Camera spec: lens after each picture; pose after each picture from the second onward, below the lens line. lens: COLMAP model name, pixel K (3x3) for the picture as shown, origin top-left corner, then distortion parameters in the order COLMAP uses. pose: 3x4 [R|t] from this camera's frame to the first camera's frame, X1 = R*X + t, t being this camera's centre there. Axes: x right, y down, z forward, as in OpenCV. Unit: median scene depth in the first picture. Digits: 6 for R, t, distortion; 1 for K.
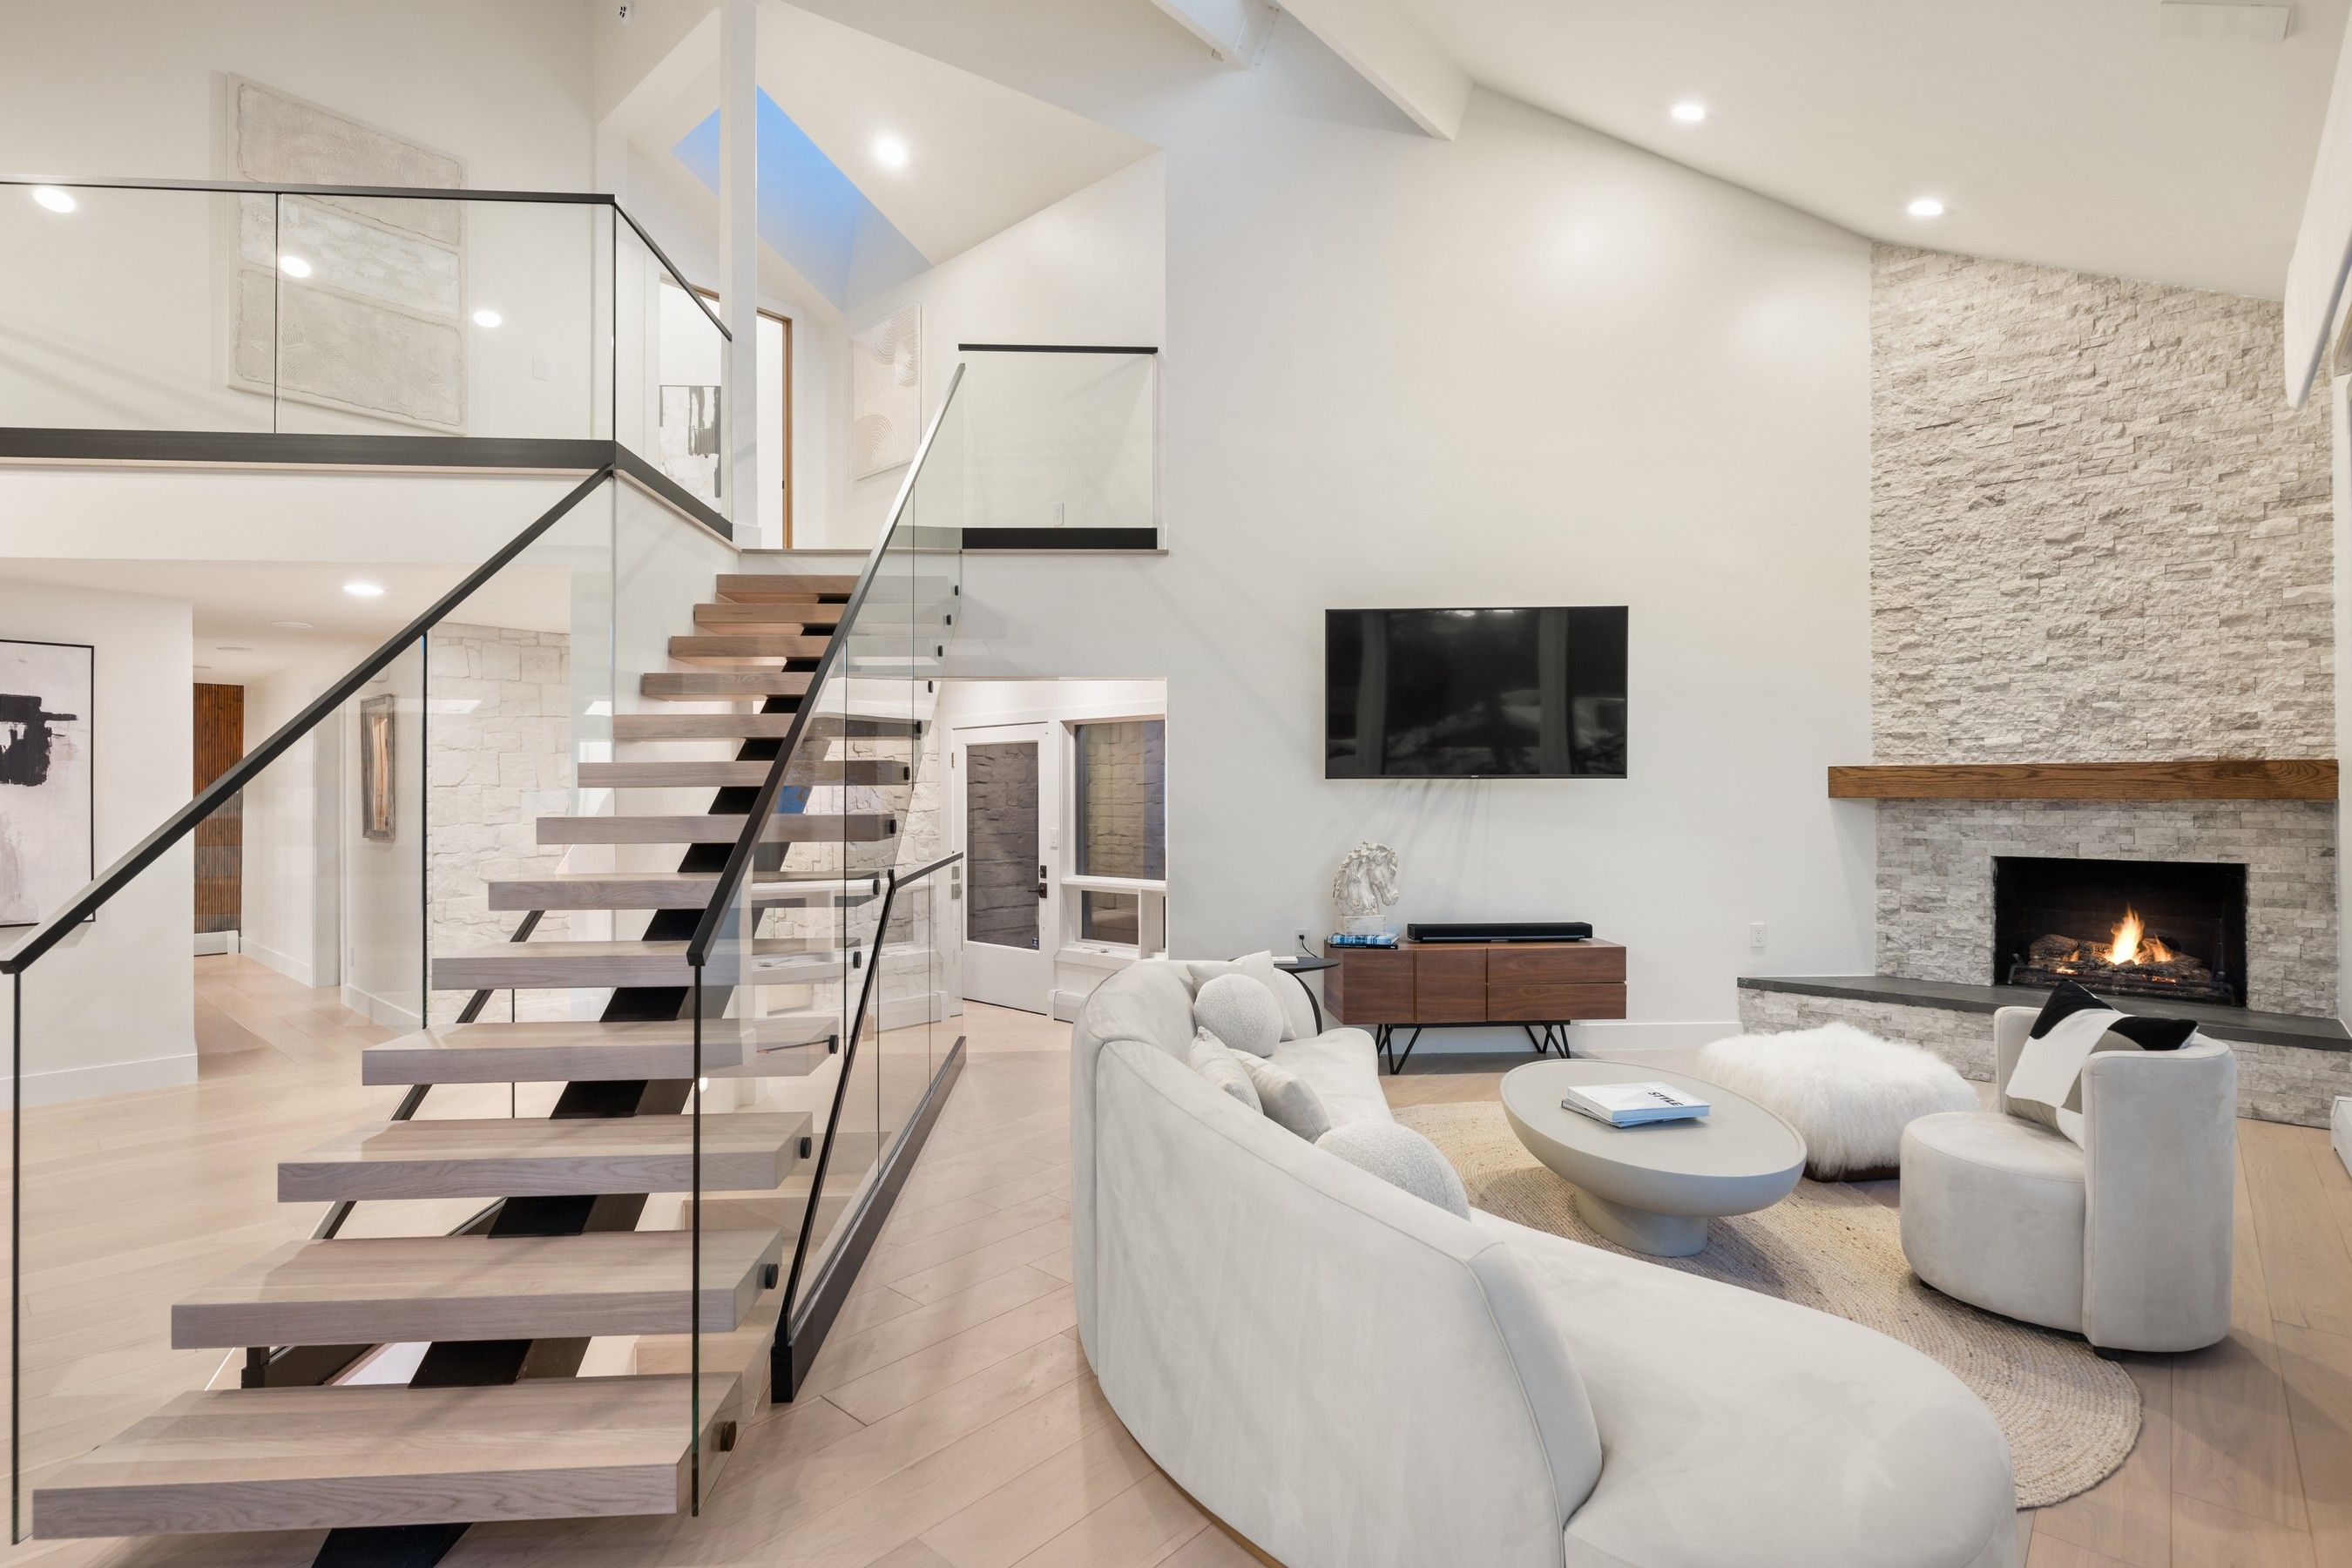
lens RADIAL K [[1110.9, 0, 1181.1], [0, 1110.9, 788.7], [0, 0, 1]] dist [0.000039, 0.000394]
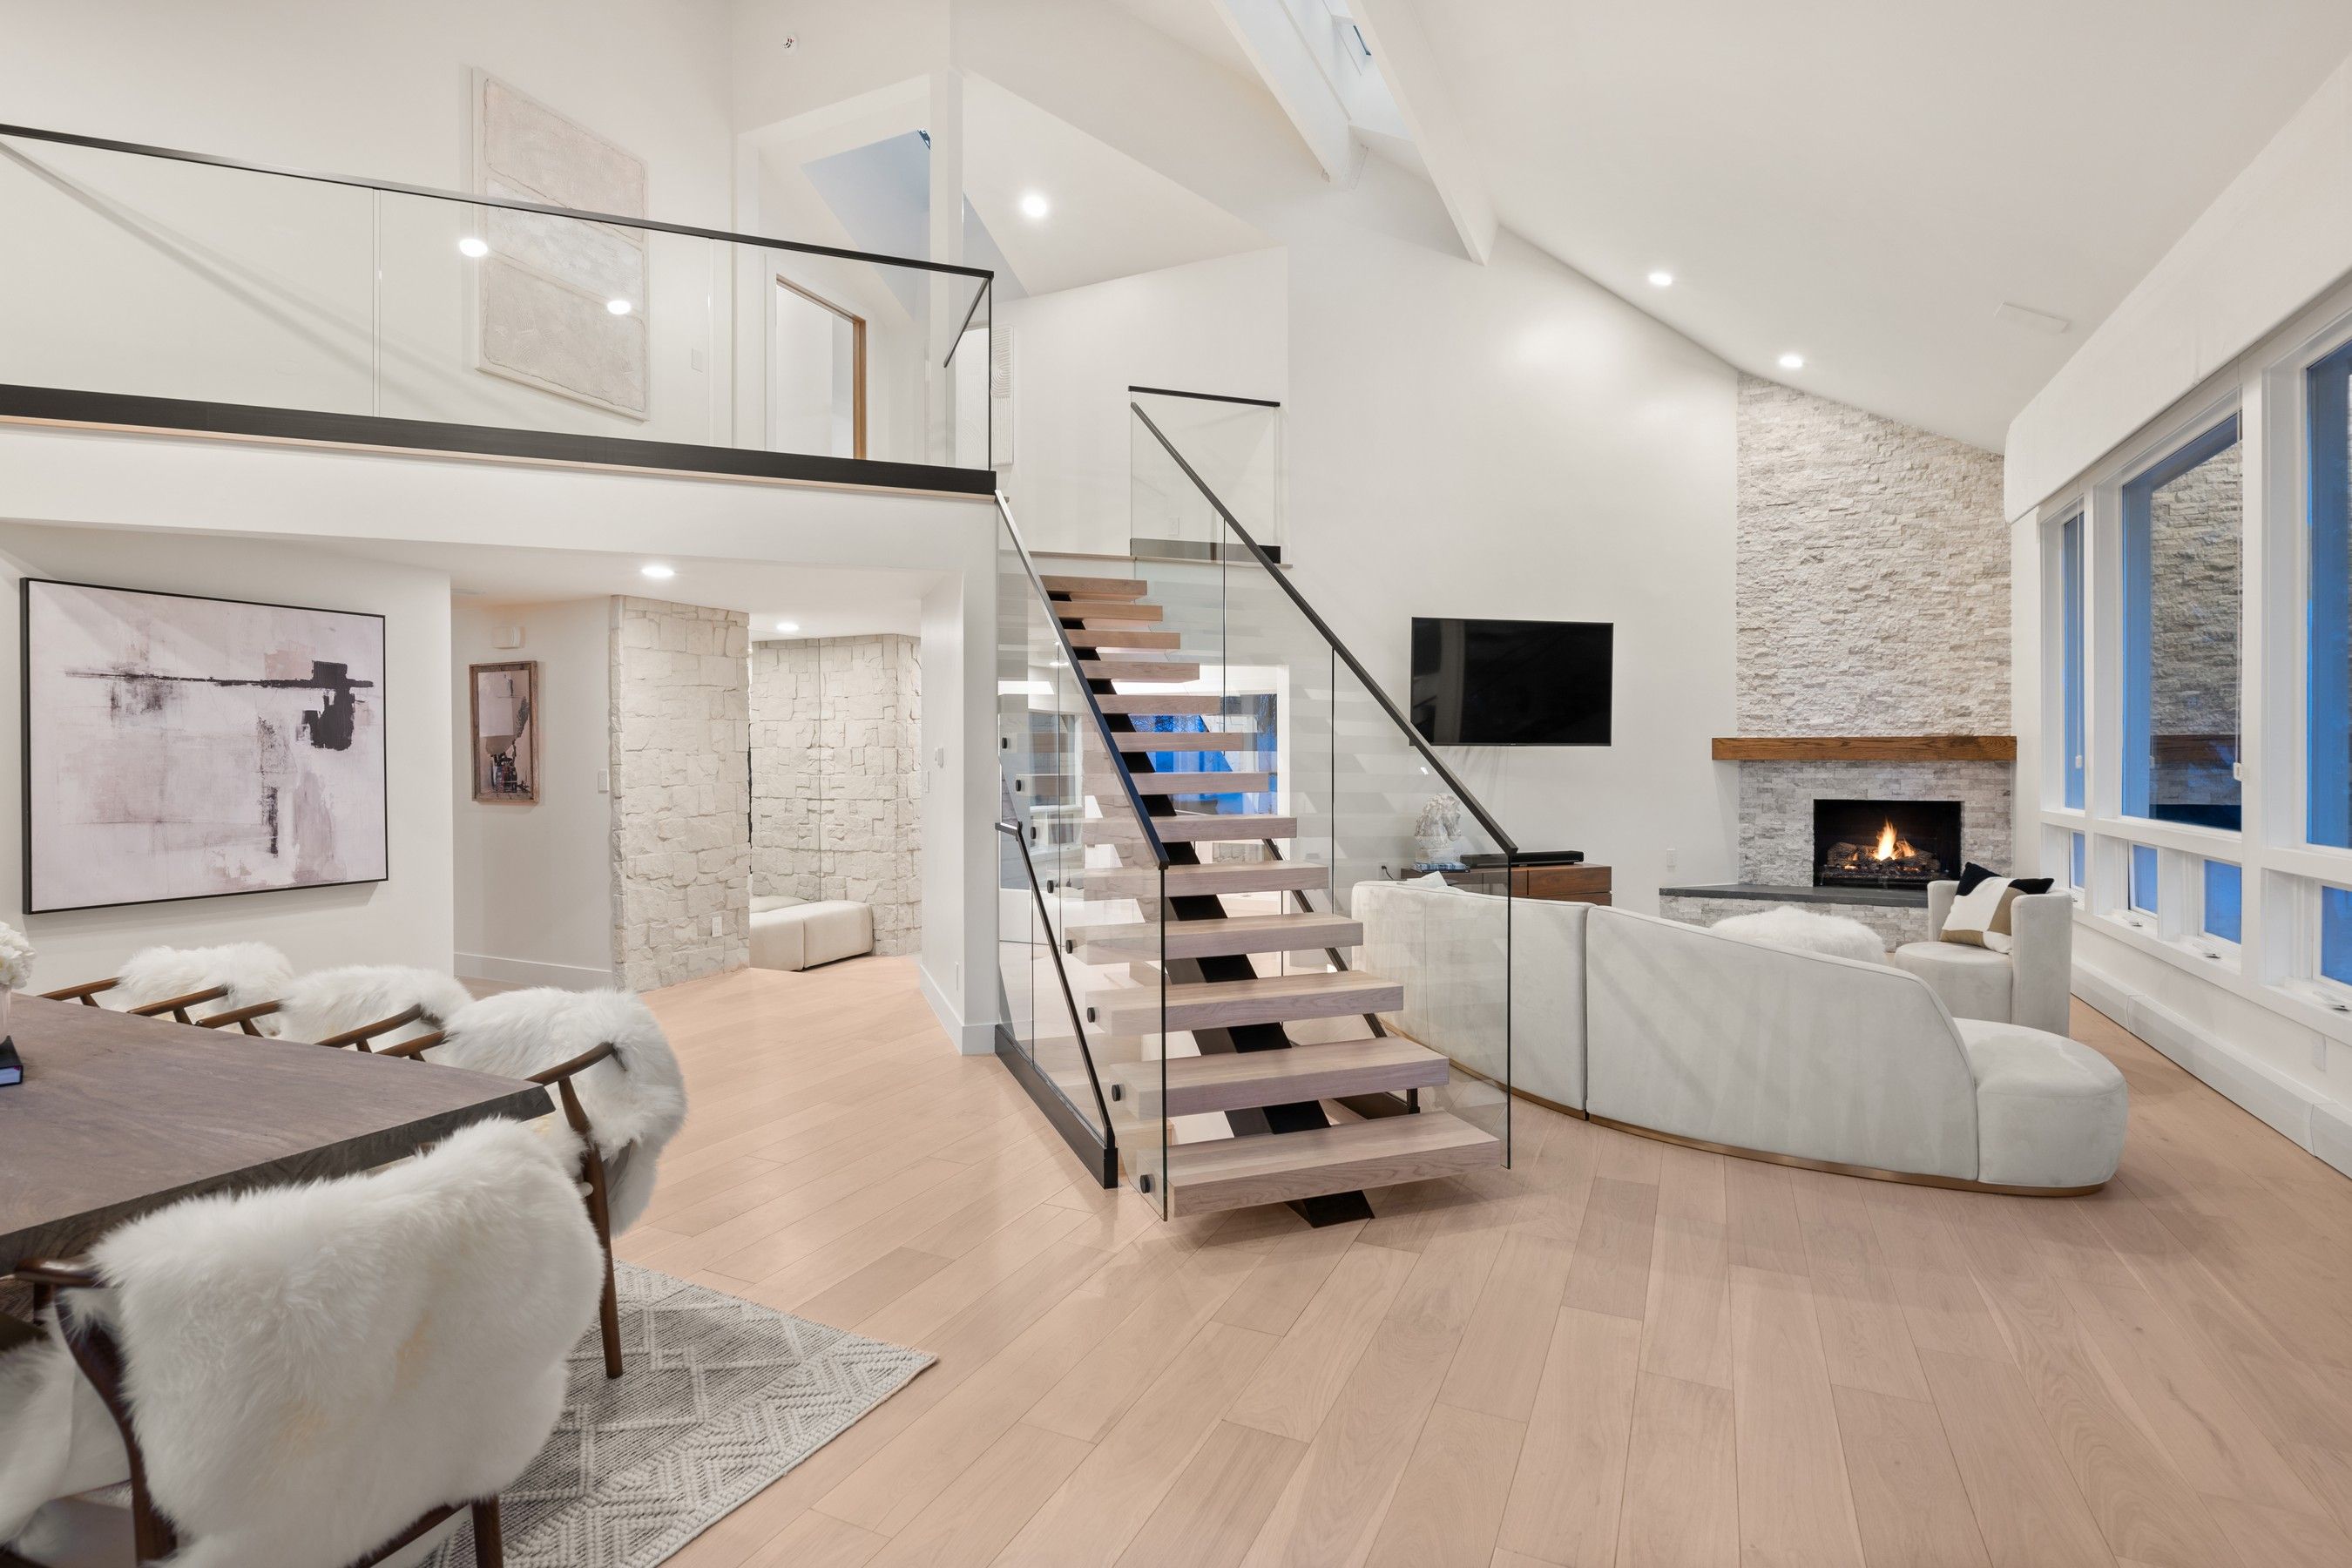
lens RADIAL K [[1117.4, 0, 1176.5], [0, 1117.4, 759.7], [0, 0, 1]] dist [-0.003253, 0.001449]
pose [[0.959749, -0.000953, 0.280856, -0.516156], [-0.001041, 0.999975, 0.006951, -0.001393], [-0.280856, -0.006964, 0.959725, -0.194284]]
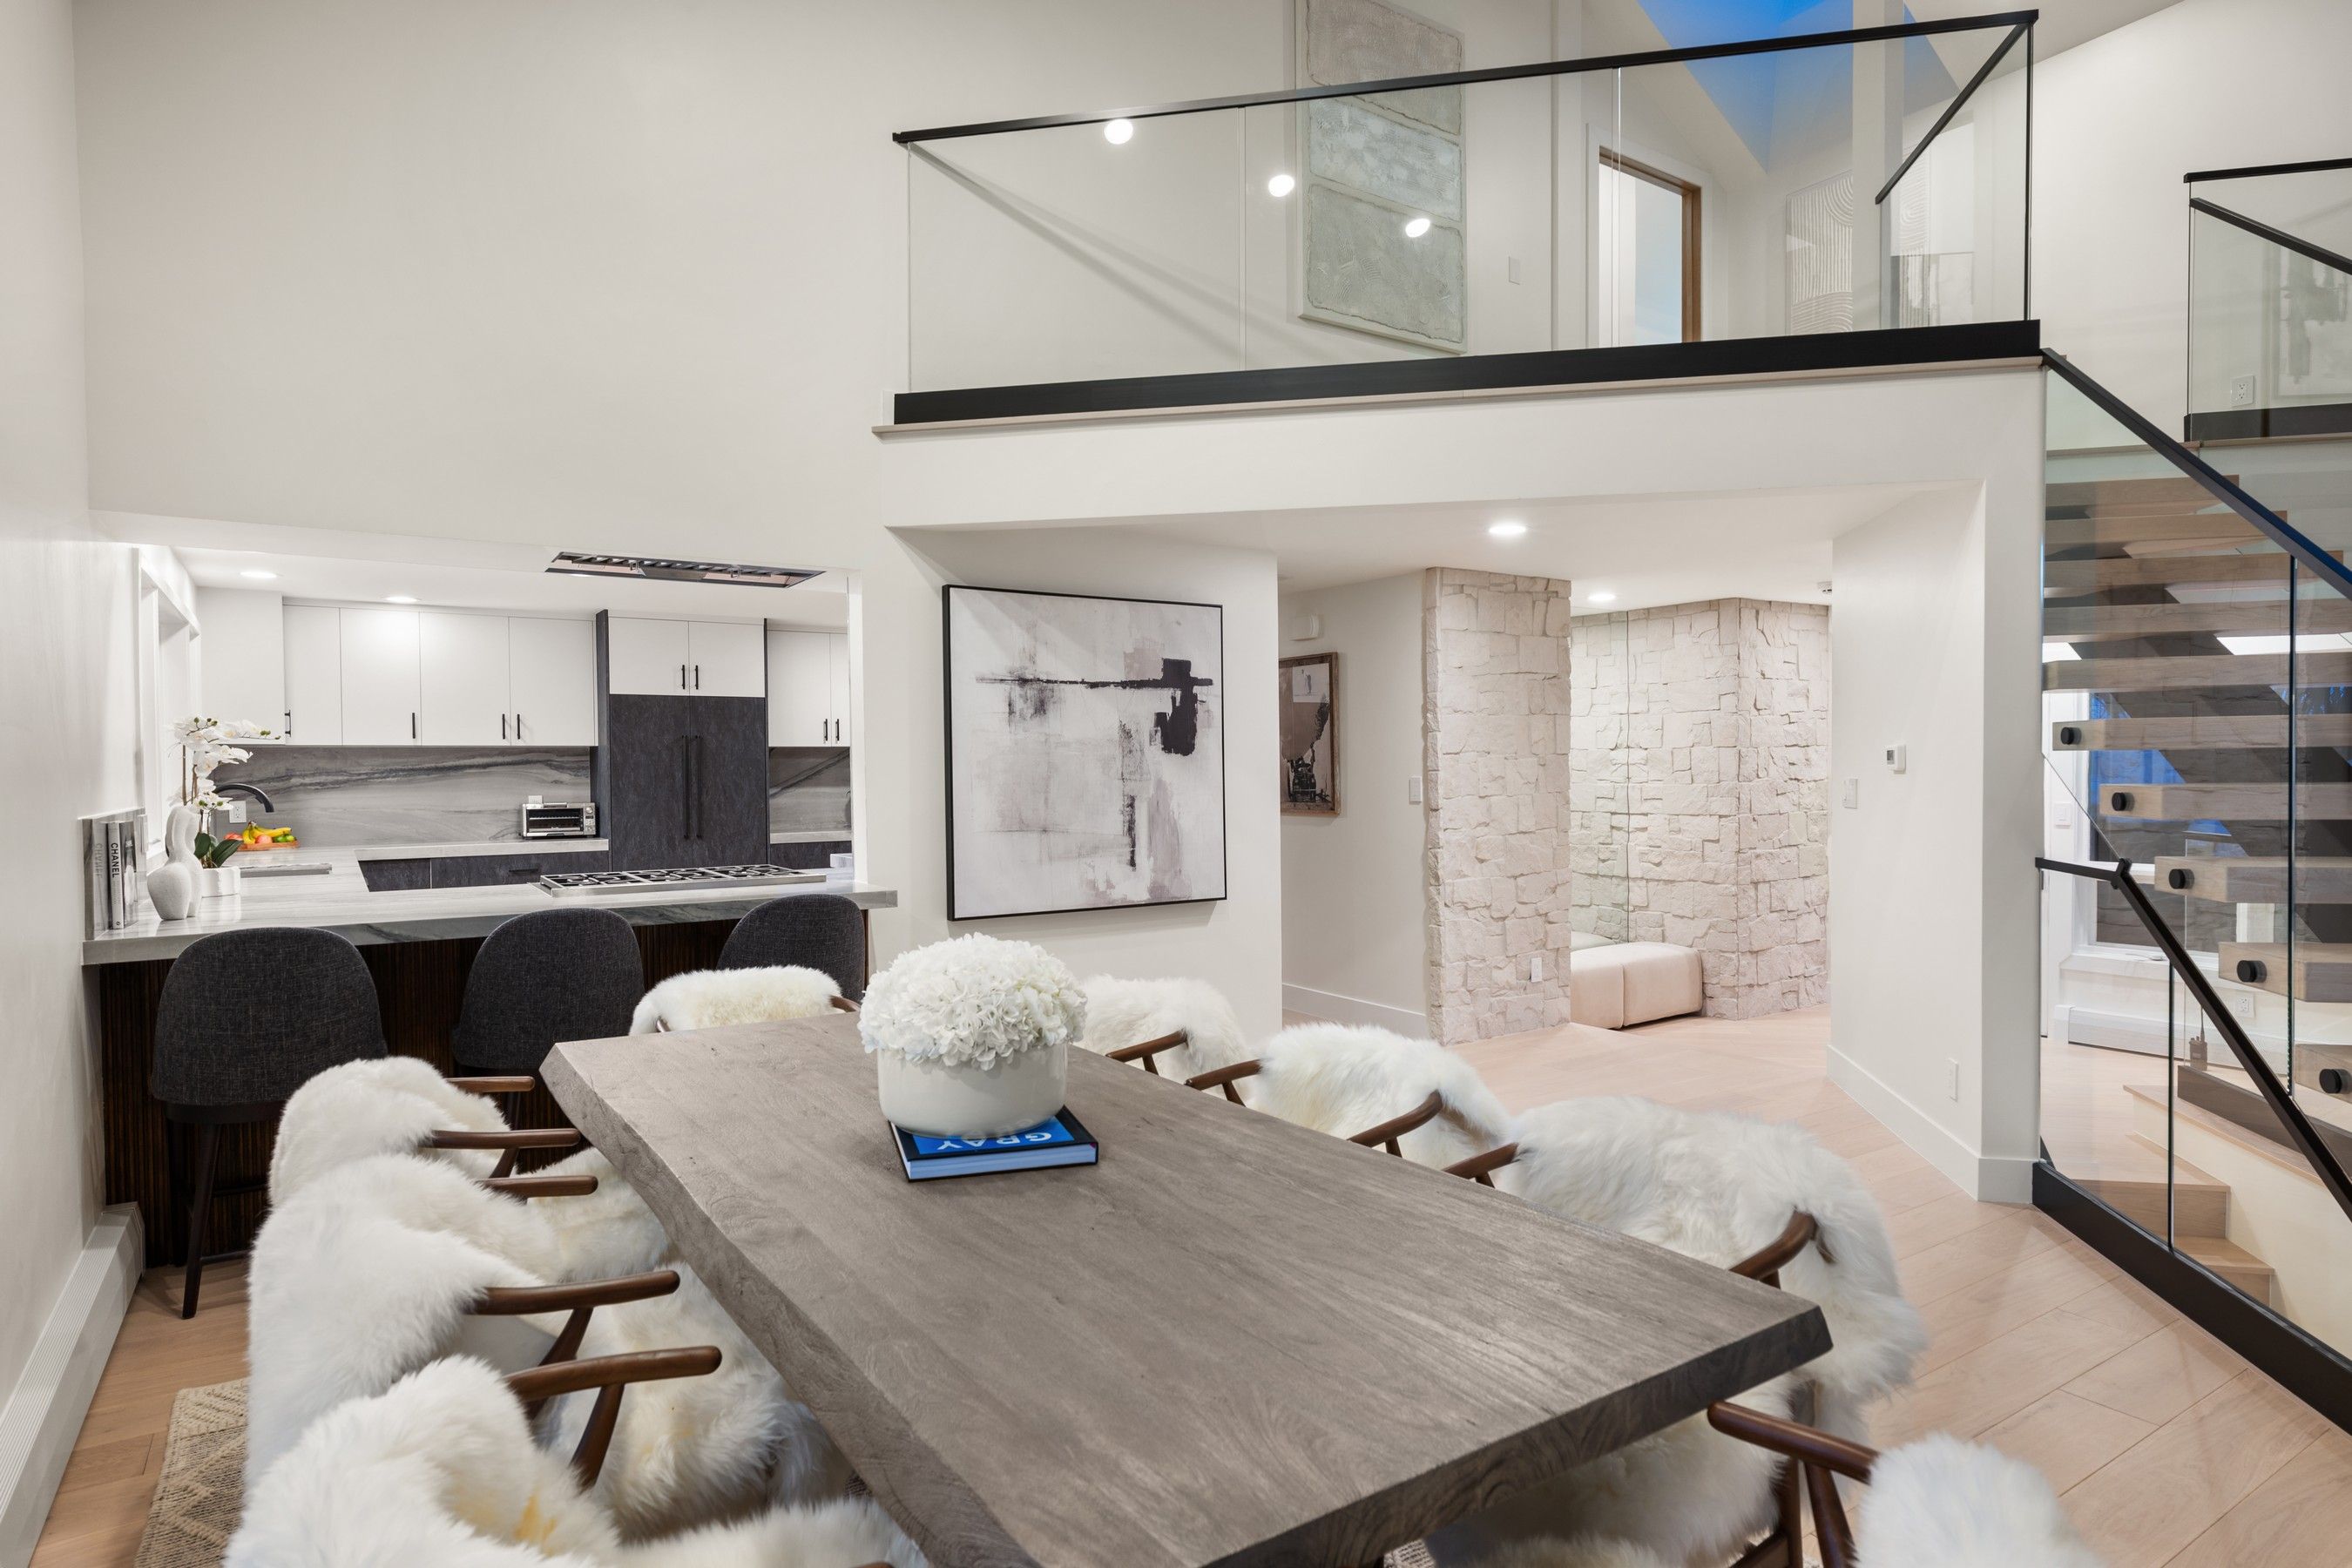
lens RADIAL K [[1286.3, 0, 1195.5], [0, 1286.3, 789.4], [0, 0, 1]] dist [0.007704, 0.001875]
pose [[0.968821, -0.001024, -0.247759, -0.673809], [0.007334, 0.999672, 0.024548, -0.000233], [0.247652, -0.025600, 0.968511, -0.053813]]
